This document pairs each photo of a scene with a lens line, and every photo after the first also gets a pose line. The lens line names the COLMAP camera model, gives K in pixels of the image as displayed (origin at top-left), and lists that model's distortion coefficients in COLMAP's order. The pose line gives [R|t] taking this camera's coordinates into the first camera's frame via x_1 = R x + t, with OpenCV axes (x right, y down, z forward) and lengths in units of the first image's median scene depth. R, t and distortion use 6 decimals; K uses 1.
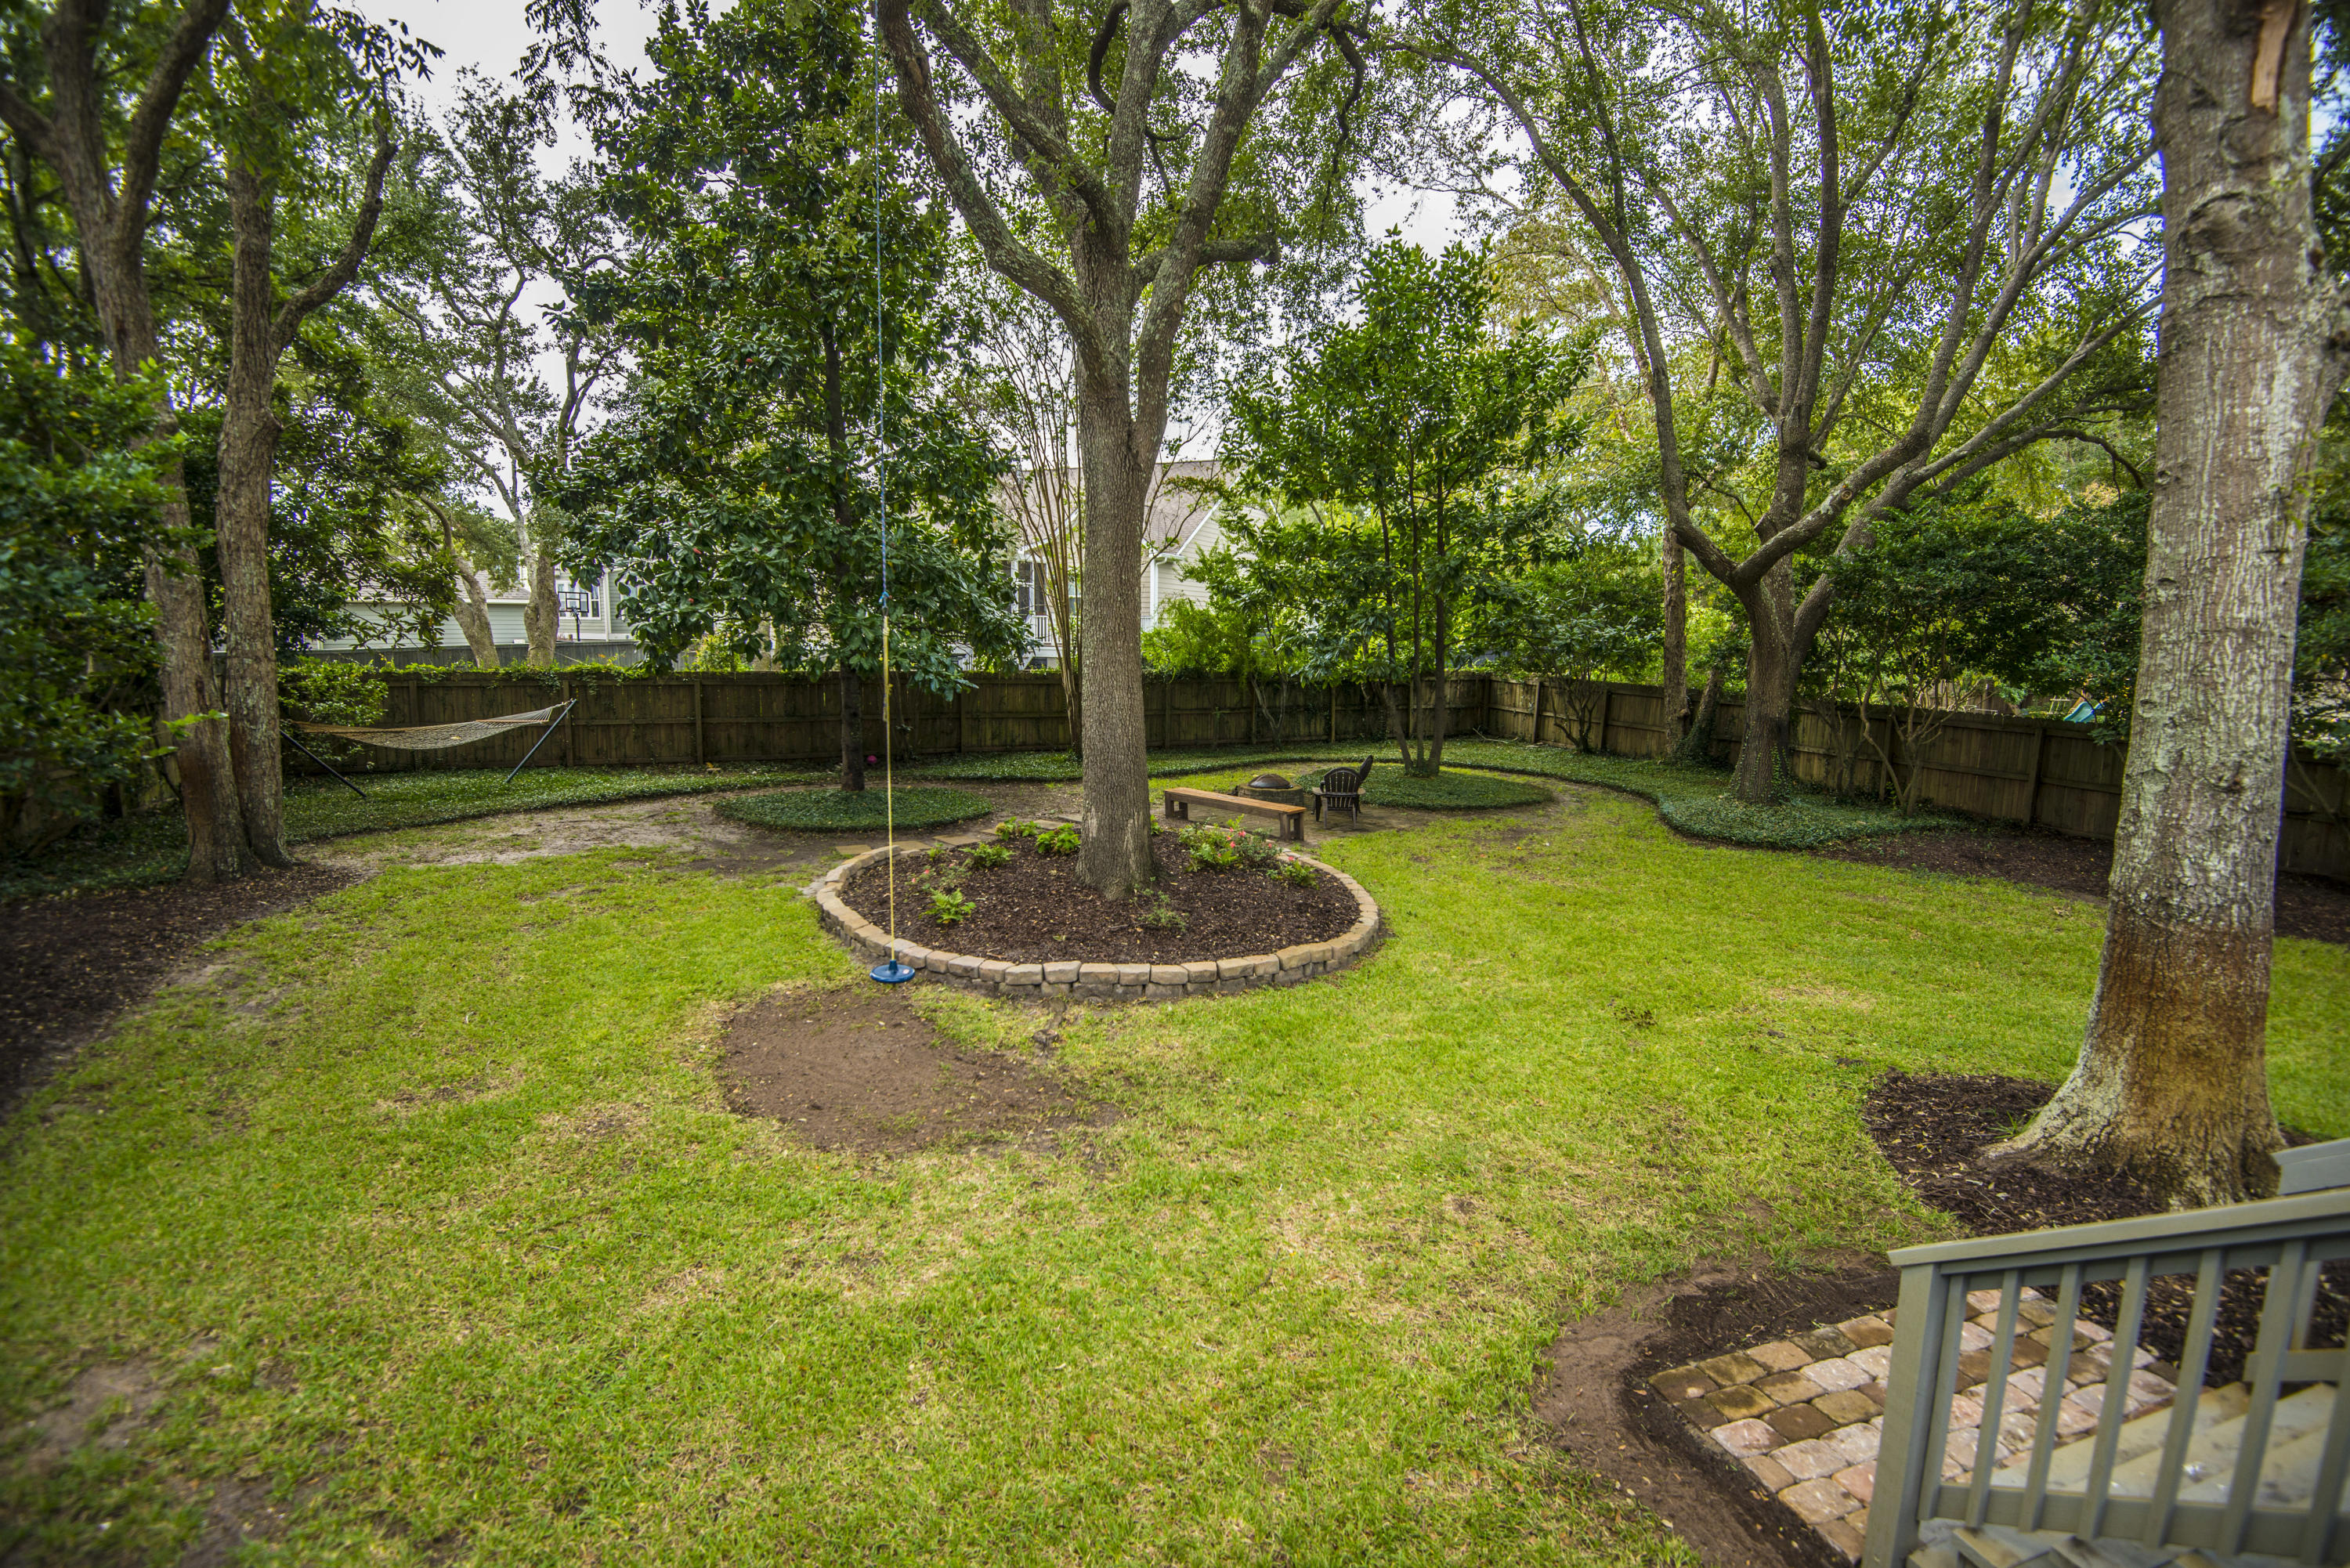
lens RADIAL K [[1081.3, 0, 1173.0], [0, 1081.3, 771.3], [0, 0, 1]] dist [-0.001308, -0.017123]
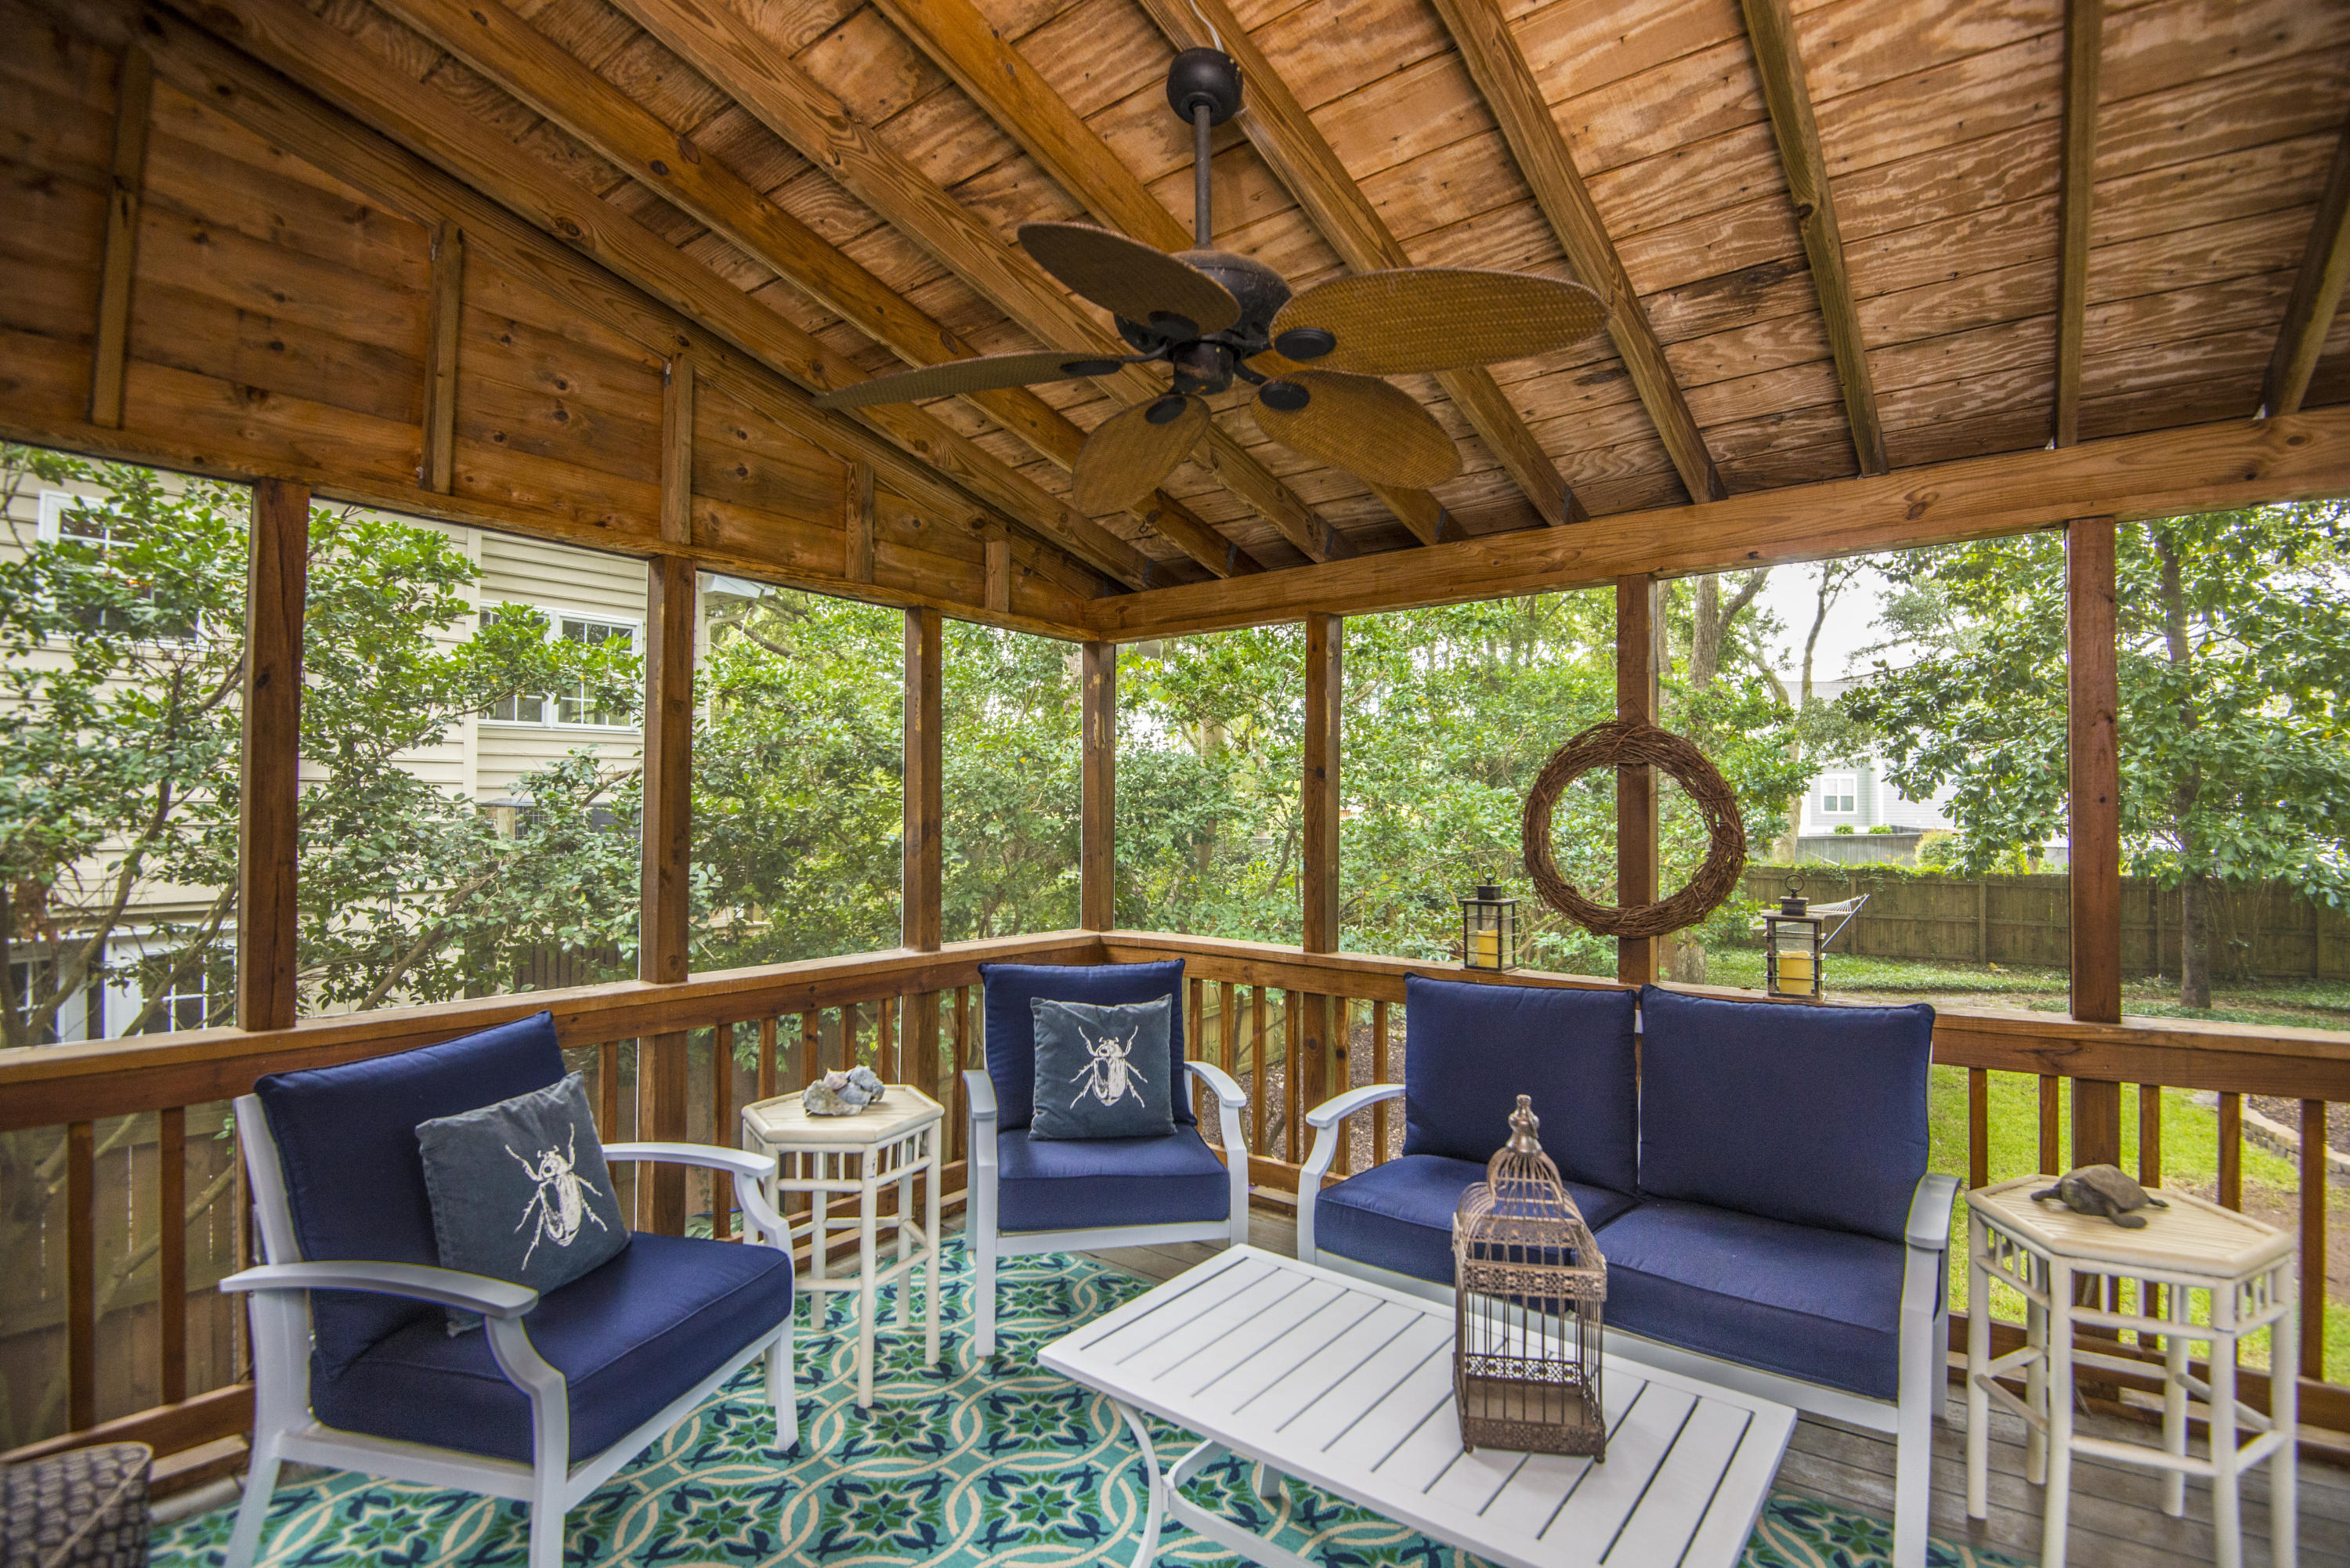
lens RADIAL K [[1083.1, 0, 1184.3], [0, 1083.1, 777.4], [0, 0, 1]] dist [-0.018173, -0.014873]
pose [[0.567198, -0.036368, -0.822778, -0.042905], [-0.102077, 0.988217, -0.114049, 0.014178], [0.817231, 0.148675, 0.556803, -0.252210]]
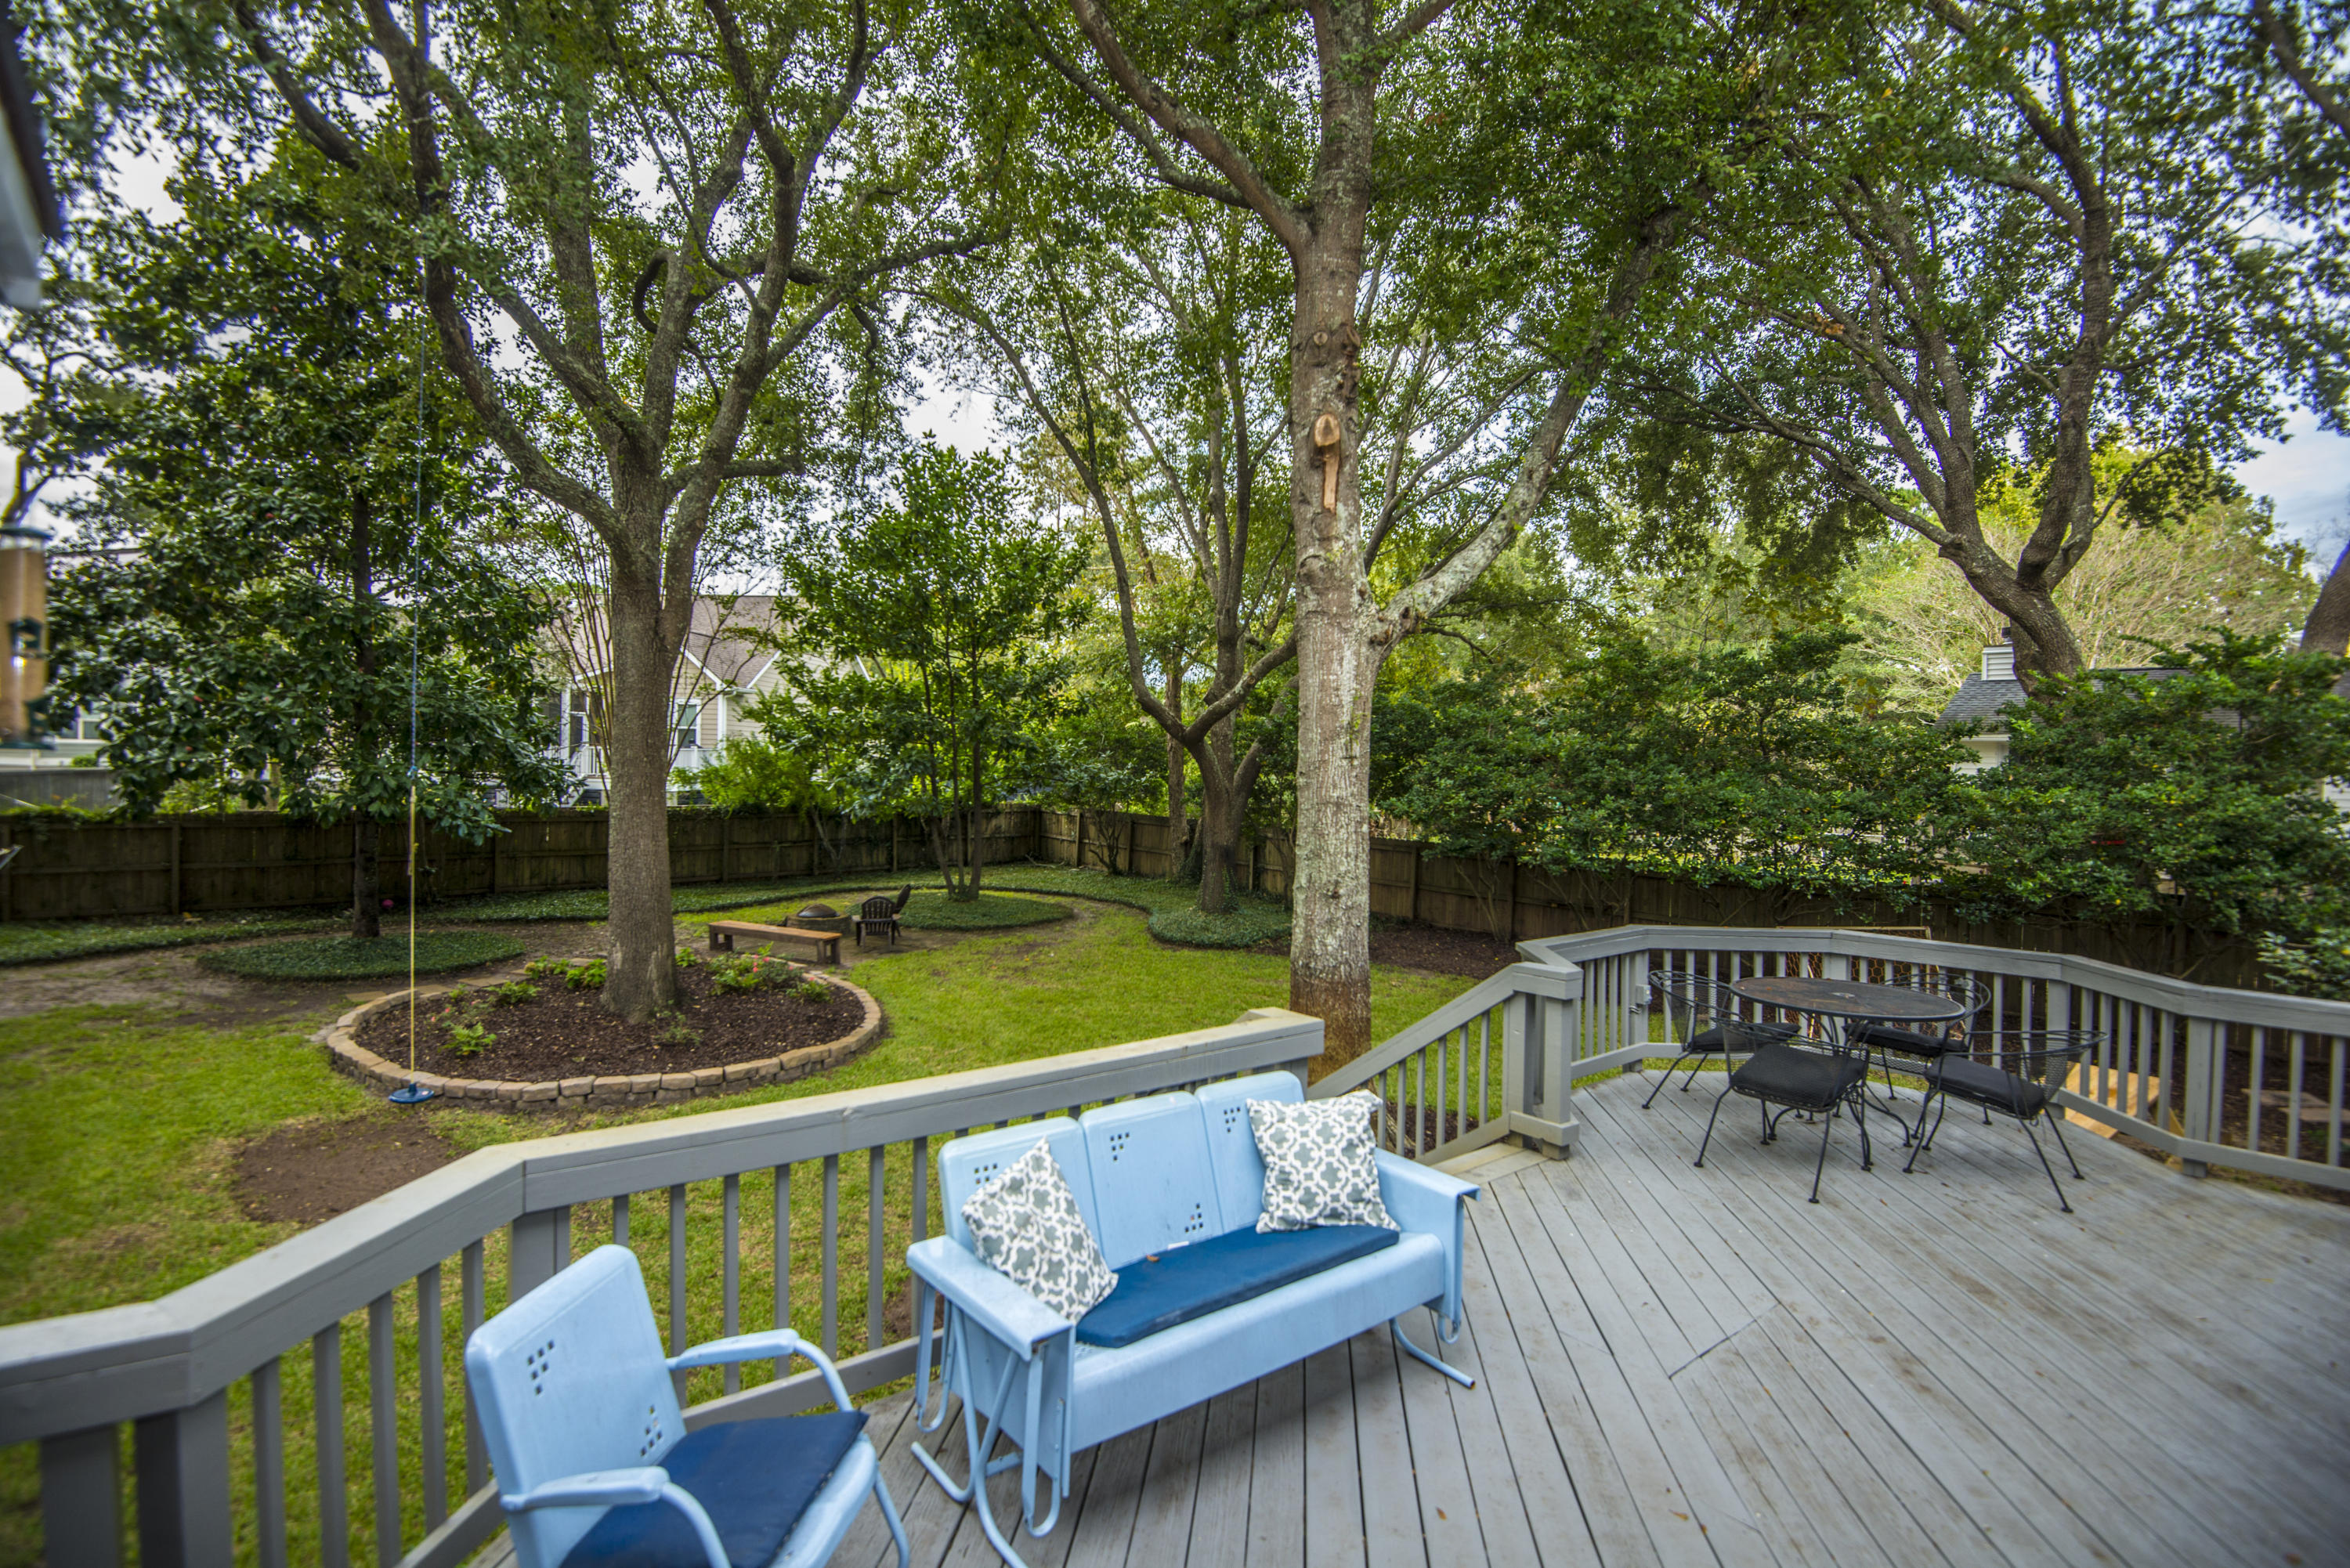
lens RADIAL K [[1078.5, 0, 1171.1], [0, 1078.5, 775.1], [0, 0, 1]] dist [-0.013578, -0.020339]
pose [[0.934899, 0.002698, 0.354903, 0.042606], [0.036394, 0.993971, -0.103427, -0.002180], [-0.353043, 0.109610, 0.929164, -0.164777]]
